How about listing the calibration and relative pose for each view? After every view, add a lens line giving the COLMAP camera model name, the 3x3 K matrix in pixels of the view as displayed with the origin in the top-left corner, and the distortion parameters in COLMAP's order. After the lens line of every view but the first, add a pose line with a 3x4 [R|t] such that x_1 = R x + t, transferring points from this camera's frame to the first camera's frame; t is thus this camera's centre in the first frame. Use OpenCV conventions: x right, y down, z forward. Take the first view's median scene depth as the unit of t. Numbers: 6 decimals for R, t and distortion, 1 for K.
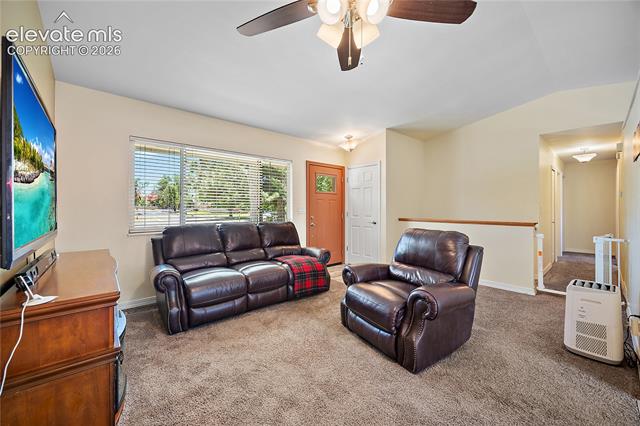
lens RADIAL K [[254.0, 0, 316.6], [0, 254.0, 210.9], [0, 0, 1]] dist [-0.000784, -0.000105]
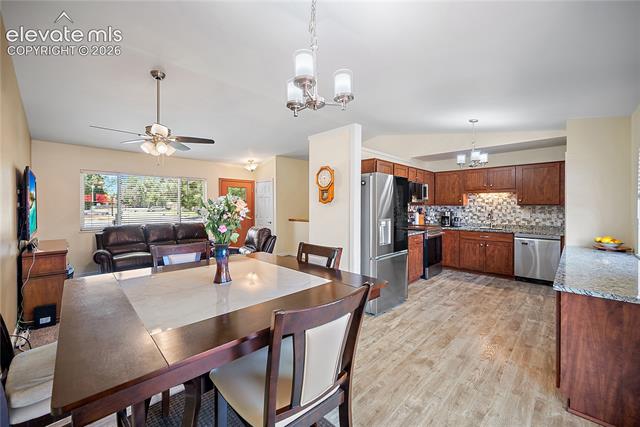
lens RADIAL K [[260.0, 0, 316.6], [0, 260.0, 208.7], [0, 0, 1]] dist [0.000247, 0.000043]
pose [[0.997877, -0.006339, 0.064819, 0.622602], [0.006284, 0.999980, 0.001053, -0.044468], [-0.064824, -0.000644, 0.997897, -0.713728]]
